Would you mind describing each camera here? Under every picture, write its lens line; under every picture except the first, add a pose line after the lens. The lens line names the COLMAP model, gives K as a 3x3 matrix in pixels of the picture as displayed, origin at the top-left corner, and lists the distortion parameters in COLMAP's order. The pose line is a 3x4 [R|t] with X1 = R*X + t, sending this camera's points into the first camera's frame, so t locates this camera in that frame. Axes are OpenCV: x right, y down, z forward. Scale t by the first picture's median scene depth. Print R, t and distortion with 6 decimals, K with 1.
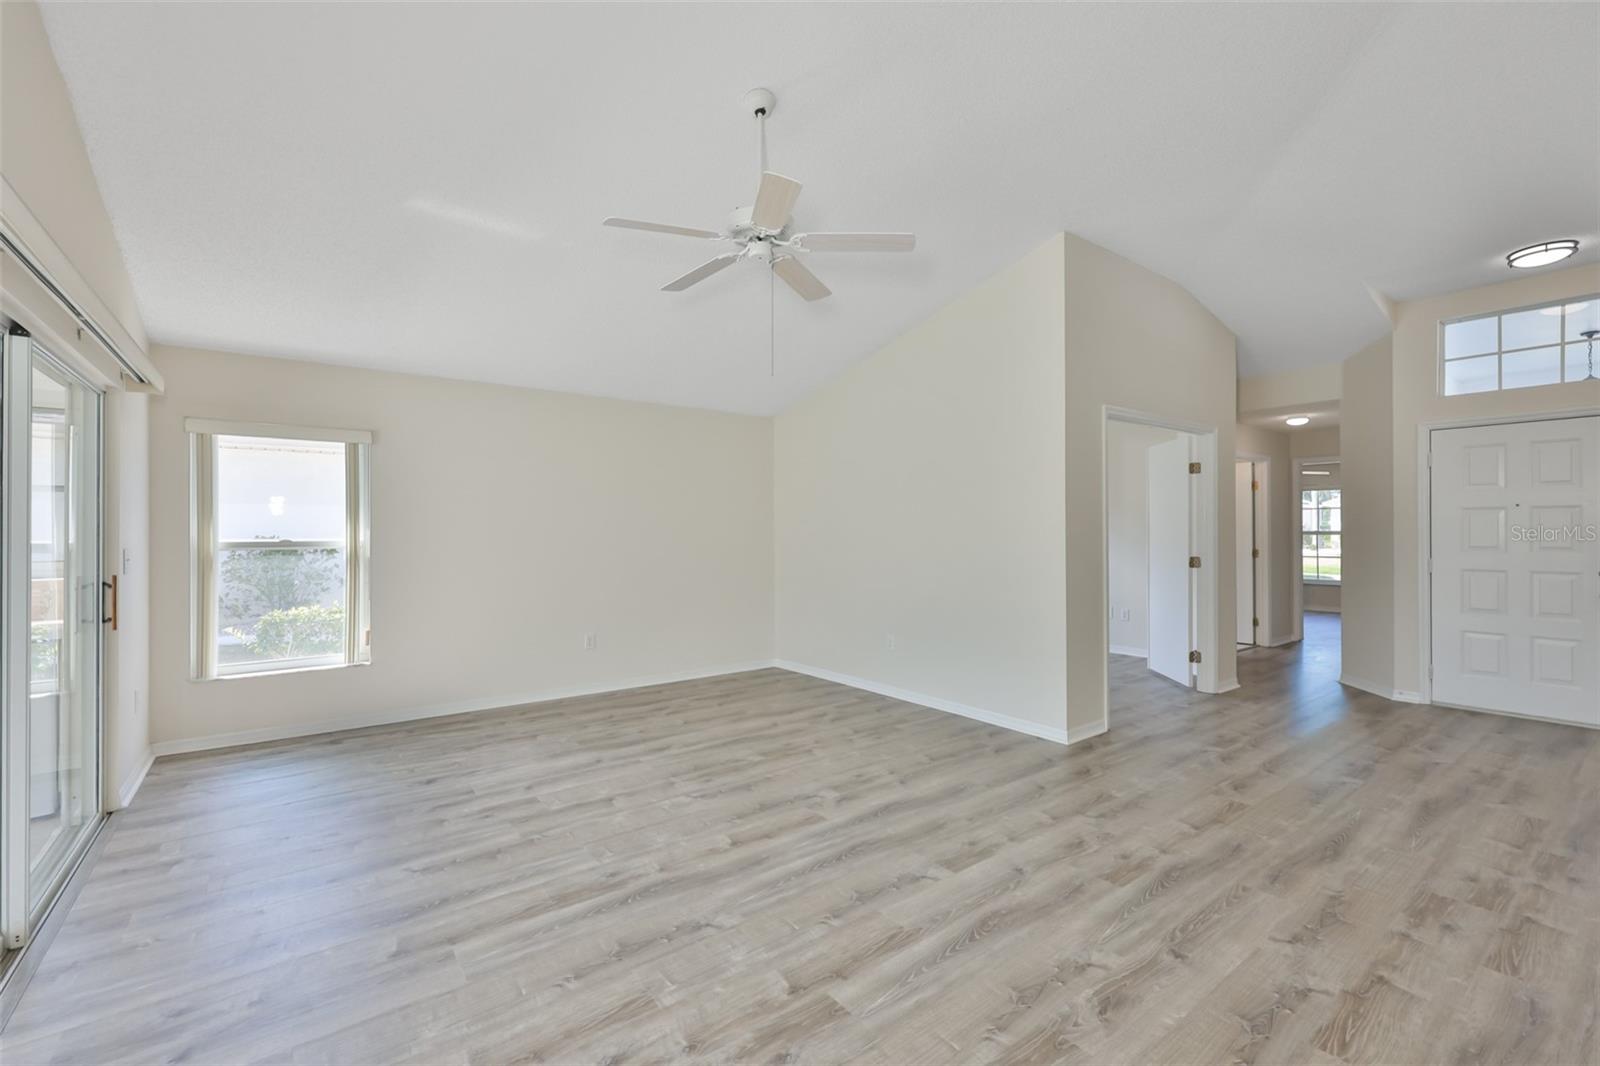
lens RADIAL K [[693.1, 0, 809.6], [0, 693.1, 527.5], [0, 0, 1]] dist [0.000159, -0.000116]
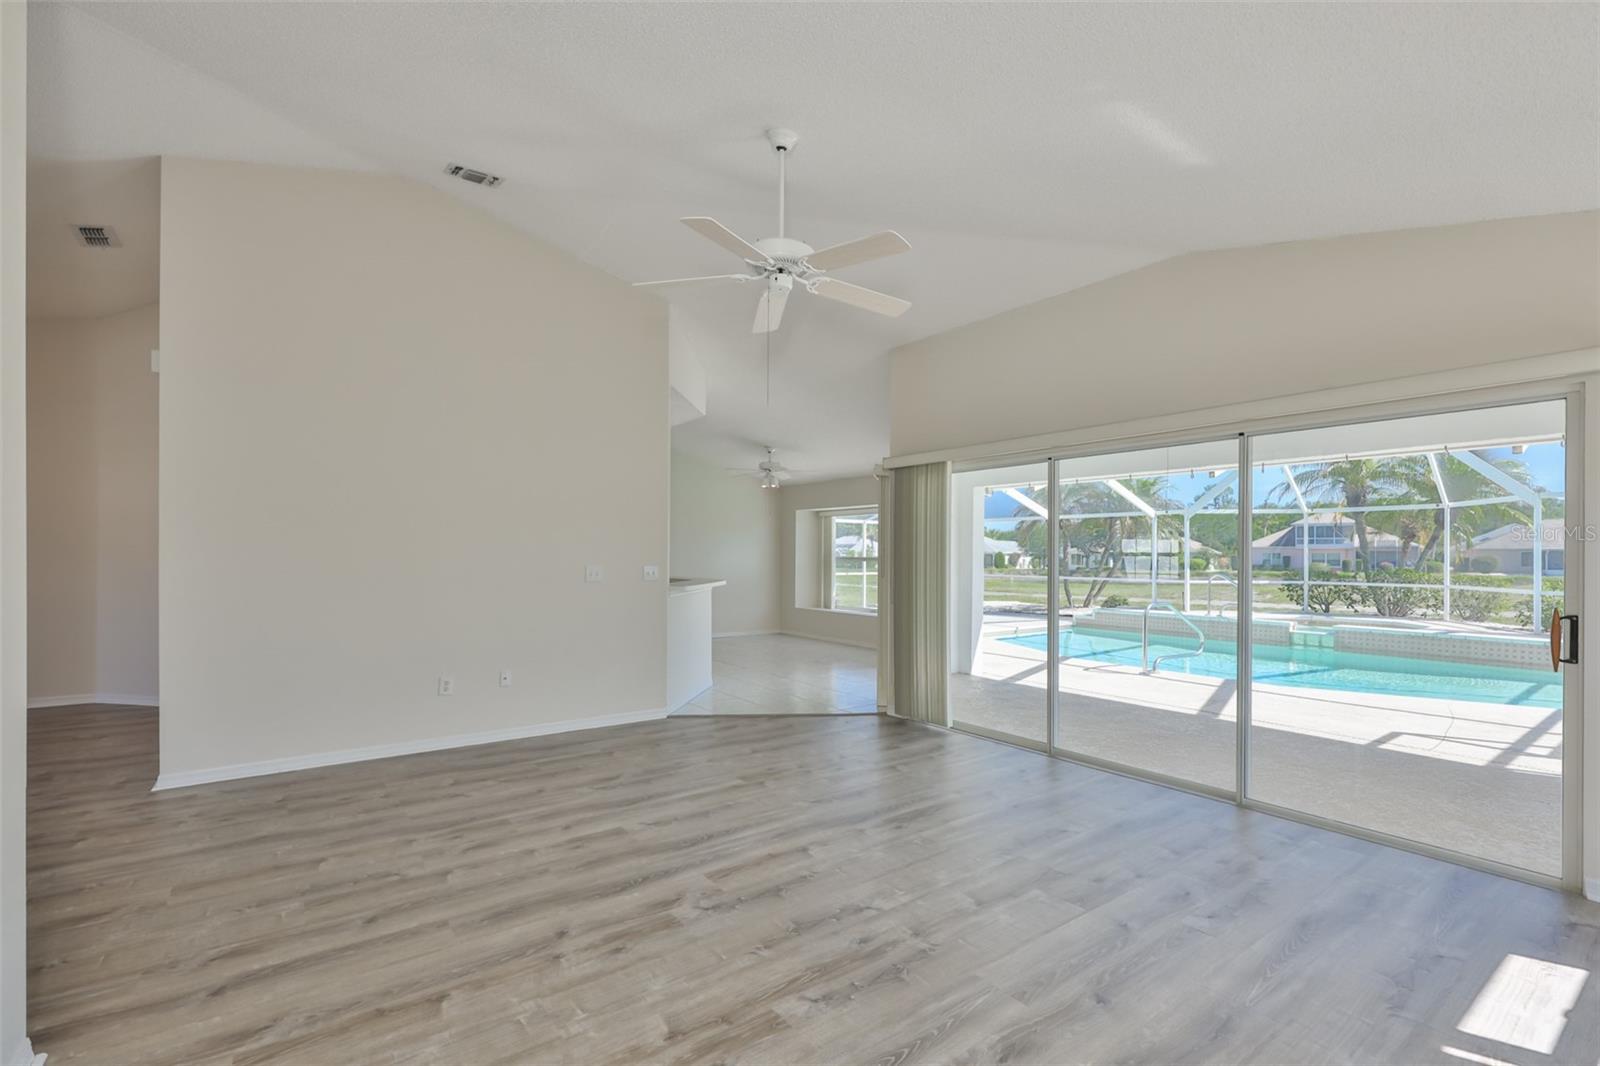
lens RADIAL K [[719.1, 0, 800.8], [0, 719.1, 552.7], [0, 0, 1]] dist [0.000150, 0.000032]
pose [[-0.999320, -0.000161, 0.036877, -0.138674], [-0.000394, 0.999980, -0.006315, 0.019237], [-0.036876, -0.006325, -0.999300, 2.023381]]
